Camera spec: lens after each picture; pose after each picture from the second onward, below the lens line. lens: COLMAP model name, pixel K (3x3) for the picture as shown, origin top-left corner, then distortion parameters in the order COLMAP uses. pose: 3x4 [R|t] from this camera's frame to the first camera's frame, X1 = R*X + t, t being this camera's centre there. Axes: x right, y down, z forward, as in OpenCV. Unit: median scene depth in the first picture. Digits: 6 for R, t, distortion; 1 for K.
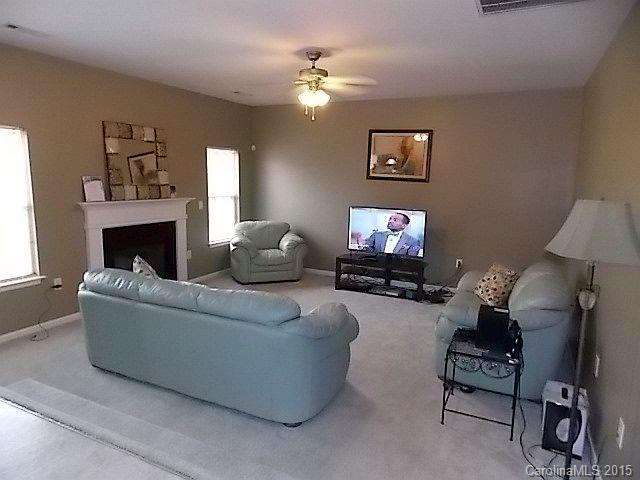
lens RADIAL K [[420.3, 0, 320.0], [0, 420.3, 240.0], [0, 0, 1]] dist [0.001121, 0.000143]
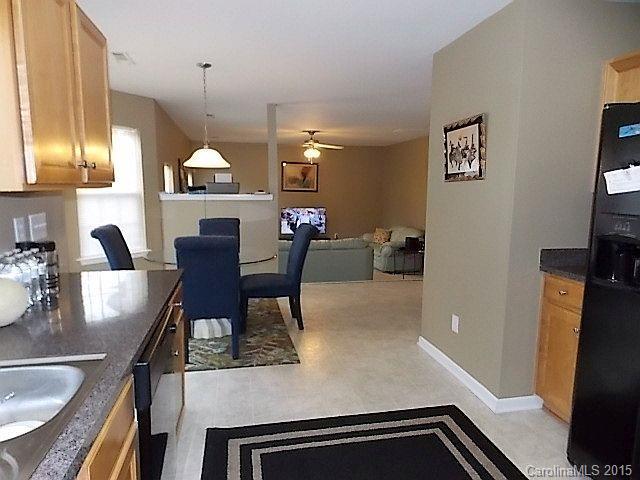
lens RADIAL K [[425.4, 0, 320.0], [0, 425.4, 240.0], [0, 0, 1]] dist [0.000971, -0.001470]
pose [[0.792207, -0.094976, 0.602817, -0.837737], [0.110104, 0.993849, 0.011888, 0.042496], [-0.600238, 0.056955, 0.797791, -0.429140]]
